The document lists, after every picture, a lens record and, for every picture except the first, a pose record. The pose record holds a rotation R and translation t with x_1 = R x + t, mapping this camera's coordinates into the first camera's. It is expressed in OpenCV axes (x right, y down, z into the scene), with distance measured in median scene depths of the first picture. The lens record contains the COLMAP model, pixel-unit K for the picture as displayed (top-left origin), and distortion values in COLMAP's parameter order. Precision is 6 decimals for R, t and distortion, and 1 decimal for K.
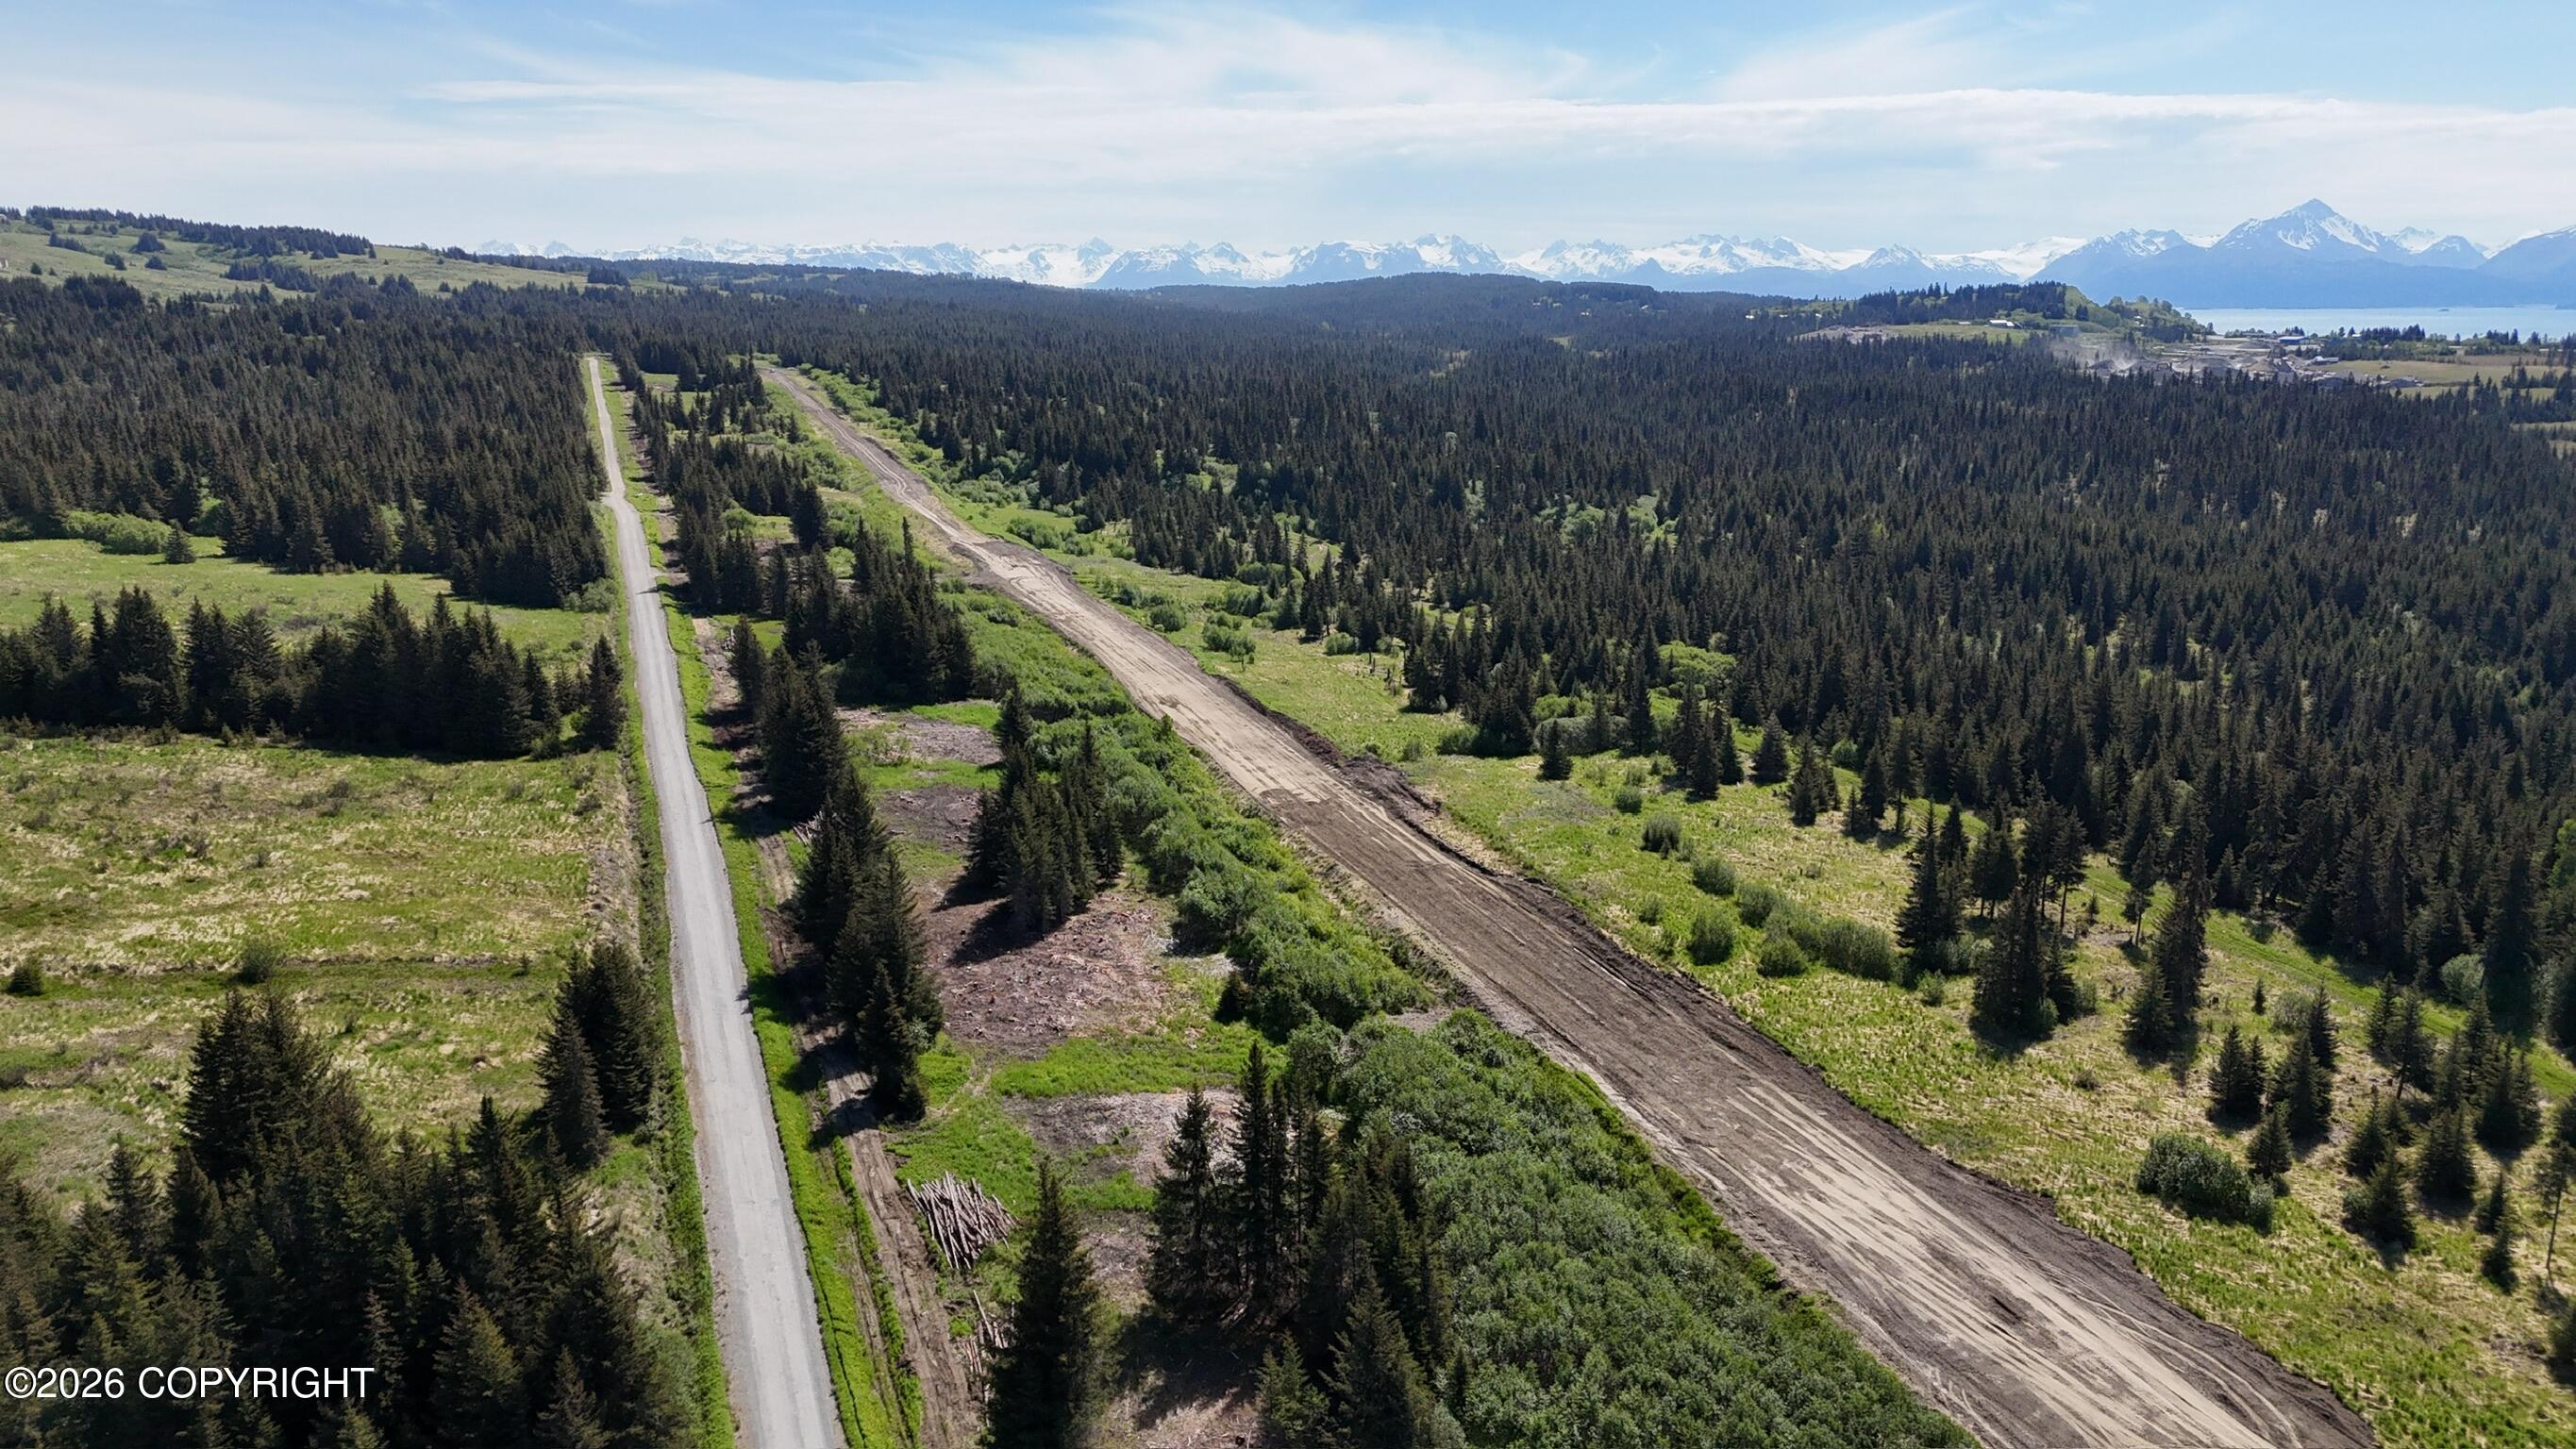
lens RADIAL K [[1880.3, 0, 1288.0], [0, 1880.3, 724.5], [0, 0, 1]] dist [0.077901, -0.080475]
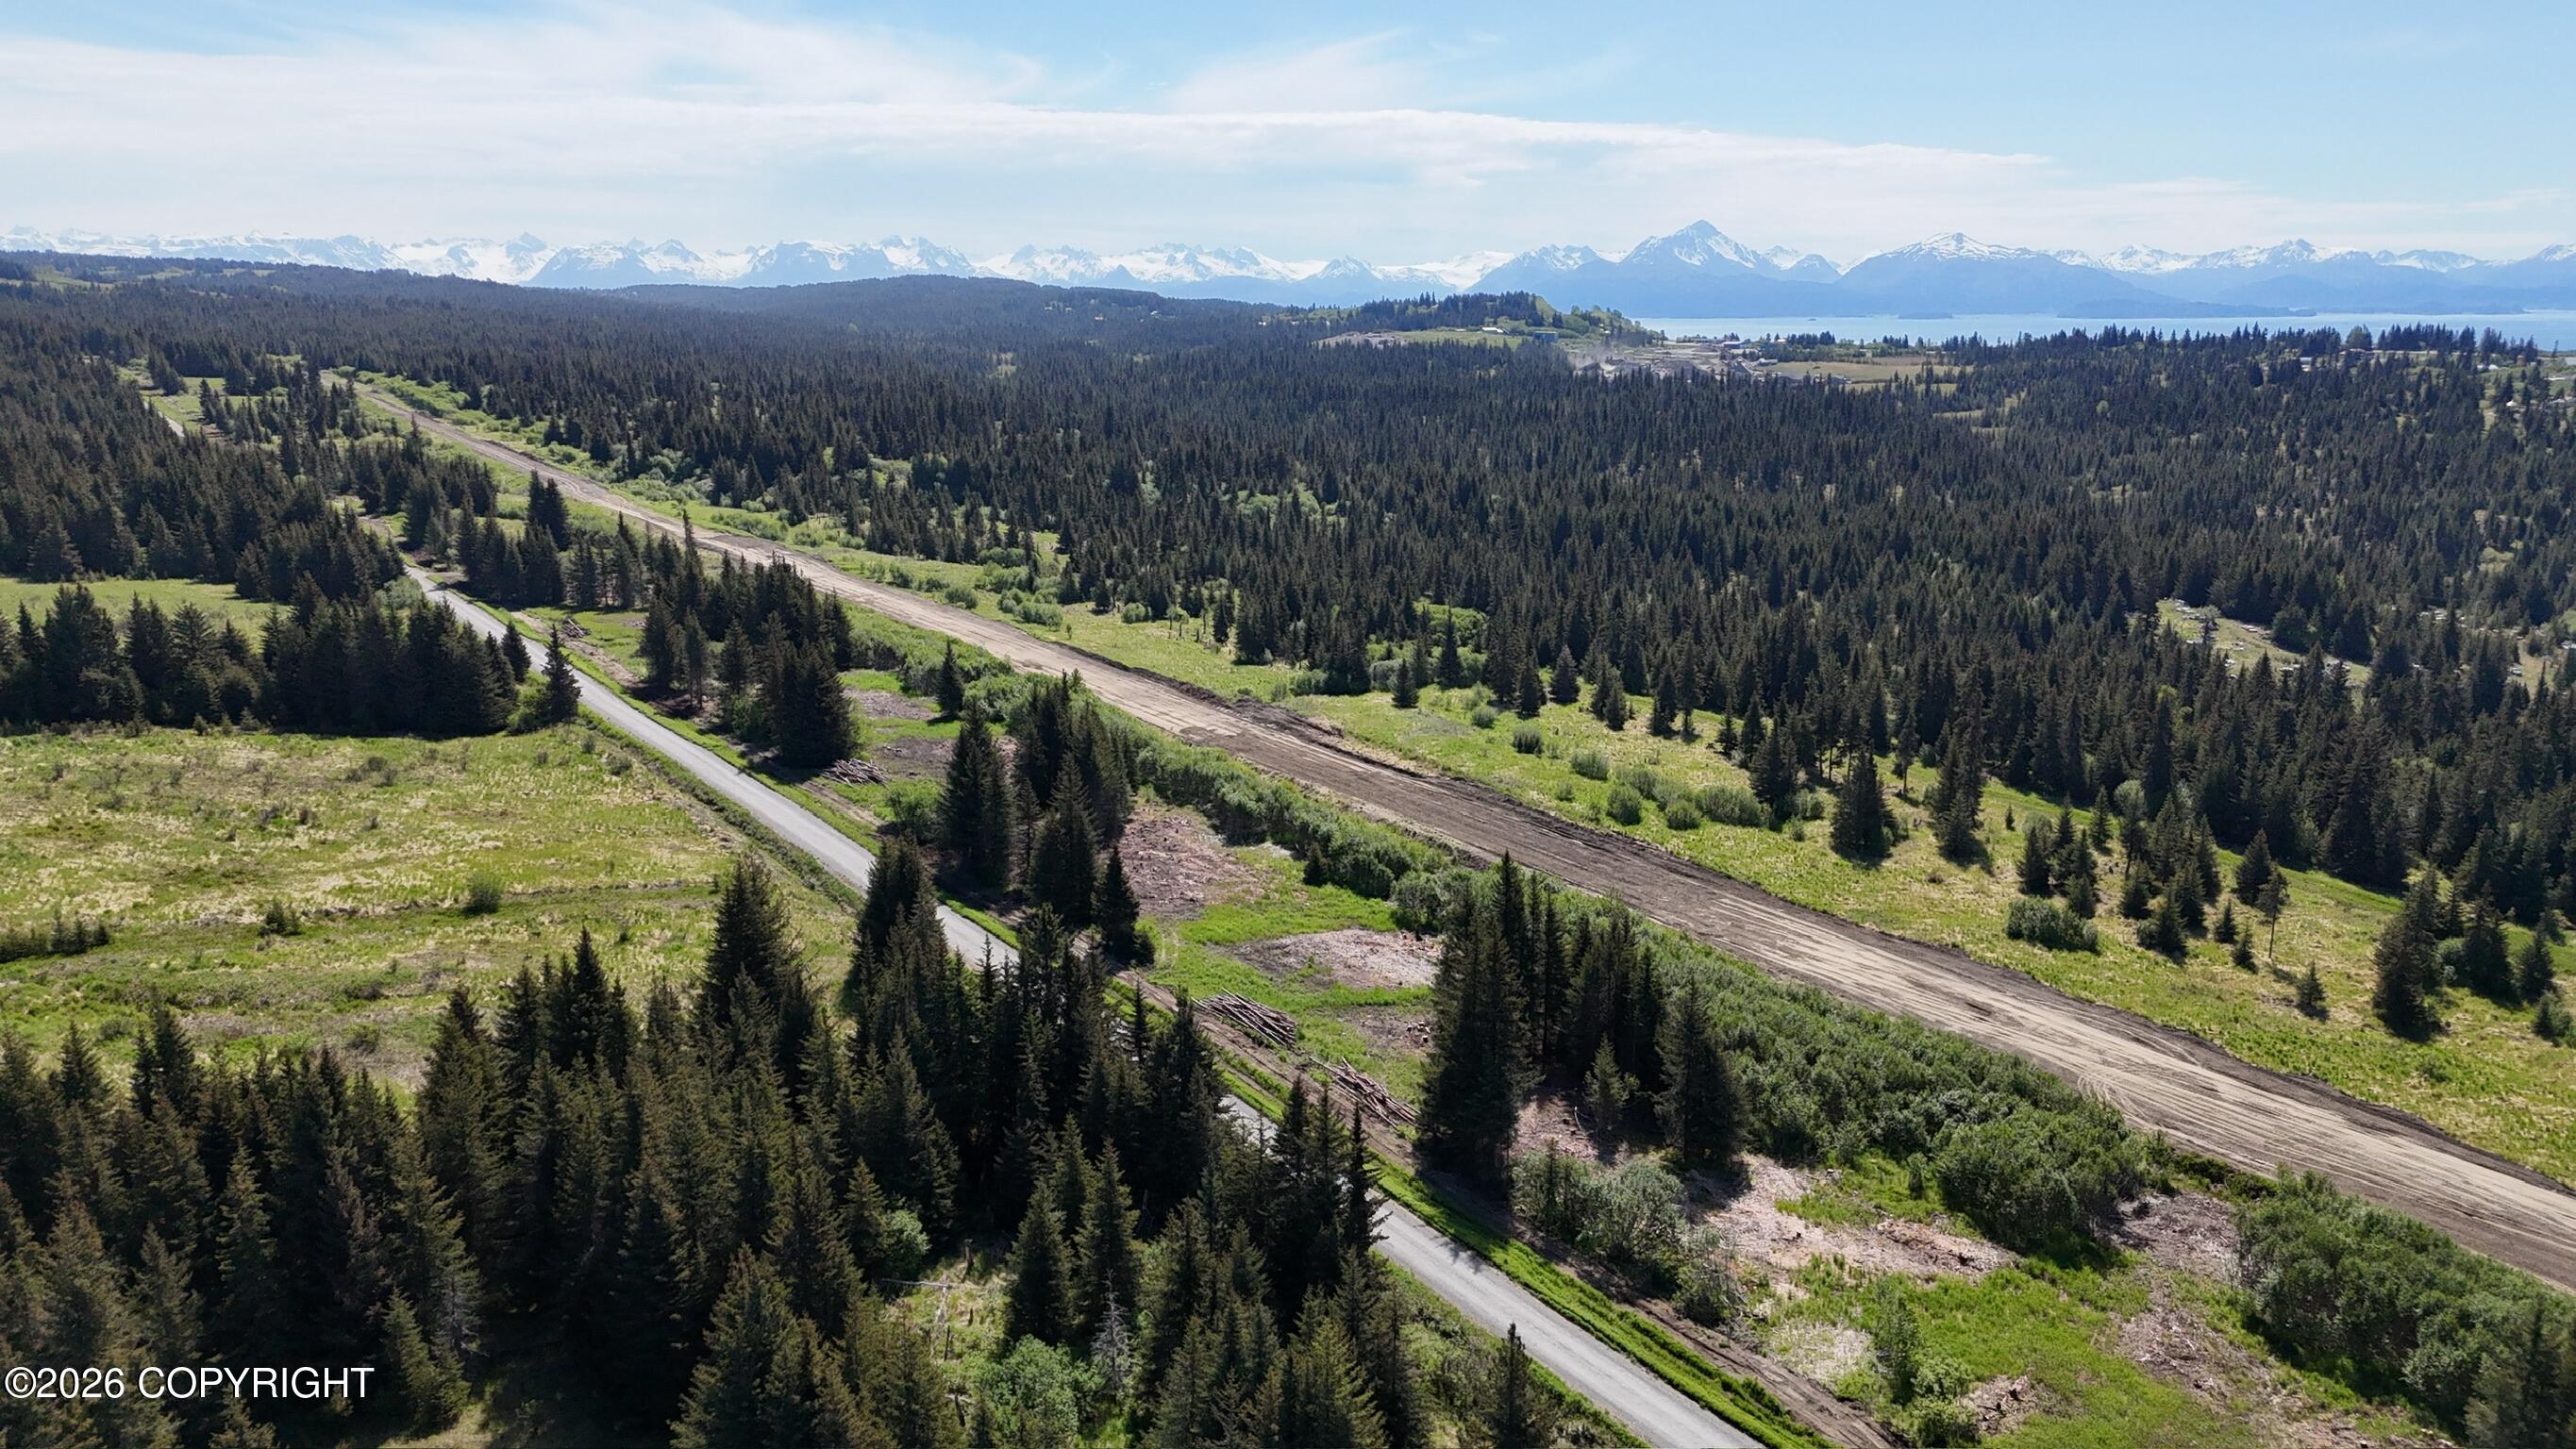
lens RADIAL K [[1880.3, 0, 1288.0], [0, 1880.3, 724.5], [0, 0, 1]] dist [0.077901, -0.080475]
pose [[0.963460, -0.054806, 0.262186, -0.264348], [0.055433, 0.998450, 0.005010, 0.032293], [-0.262054, 0.009707, 0.965004, -0.131233]]
